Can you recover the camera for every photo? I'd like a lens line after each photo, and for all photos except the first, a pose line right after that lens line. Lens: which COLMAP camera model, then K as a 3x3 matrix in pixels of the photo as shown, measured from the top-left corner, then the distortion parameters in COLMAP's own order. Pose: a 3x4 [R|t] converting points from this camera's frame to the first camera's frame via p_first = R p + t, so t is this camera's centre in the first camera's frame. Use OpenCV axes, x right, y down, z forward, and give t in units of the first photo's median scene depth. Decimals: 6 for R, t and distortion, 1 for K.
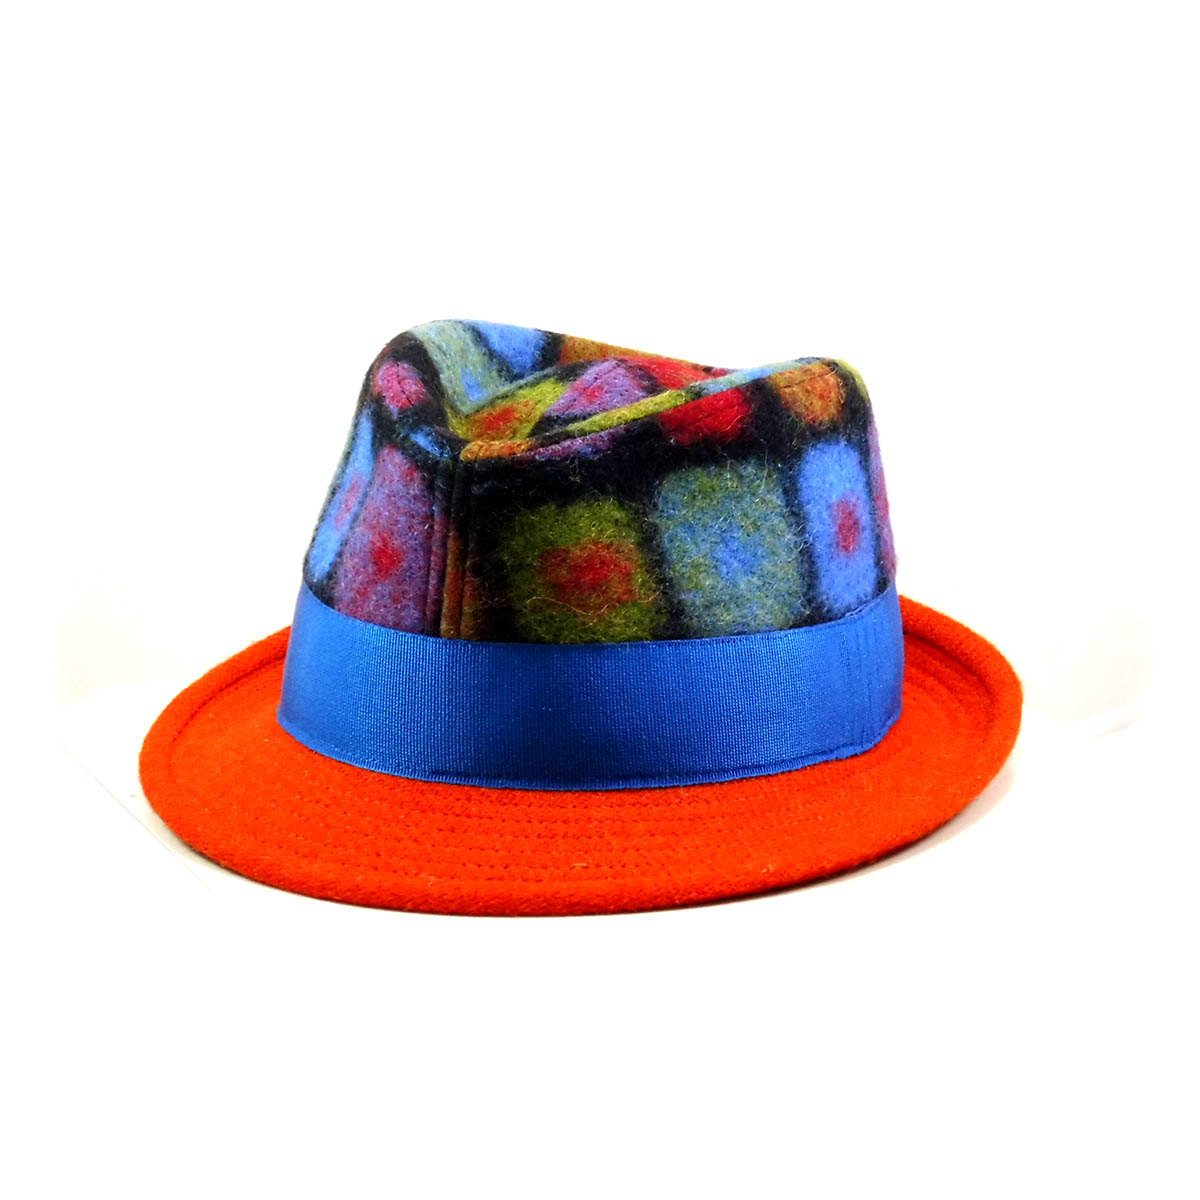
lens RADIAL K [[3778.4, 0, 601.1], [0, 3778.4, 600.7], [0, 0, 1]] dist [0.901005, 0.000000]
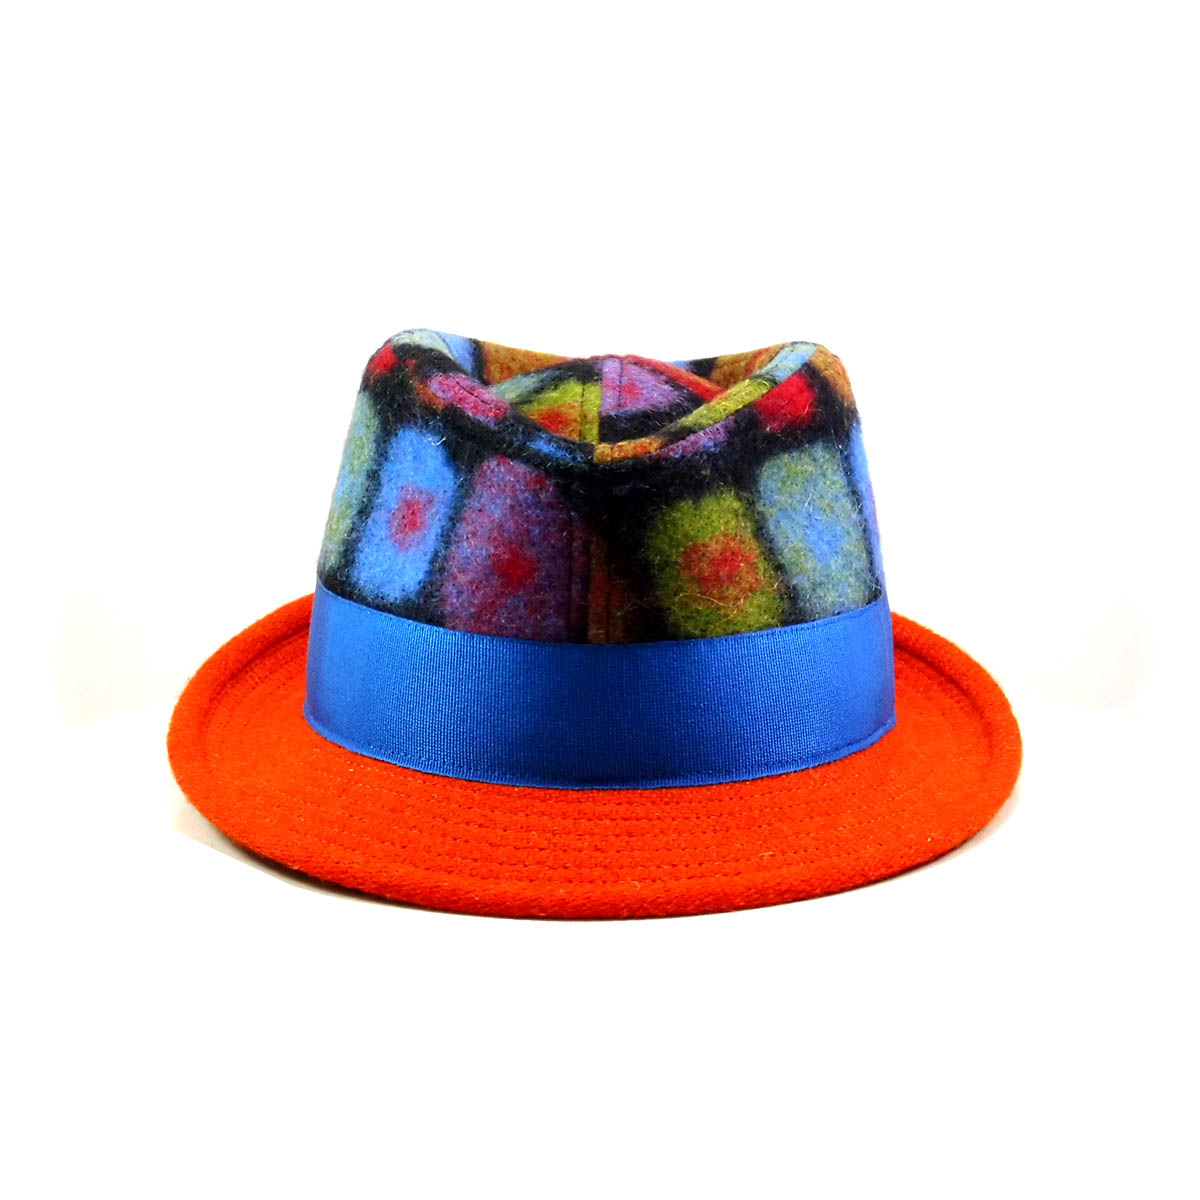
lens RADIAL K [[3778.4, 0, 597.5], [0, 3778.4, 601.0], [0, 0, 1]] dist [0.901005, 0.000000]
pose [[0.924057, -0.089858, 0.371543, -0.406102], [0.092362, 0.995664, 0.011090, -0.012035], [-0.370928, 0.024069, 0.928350, 0.079555]]
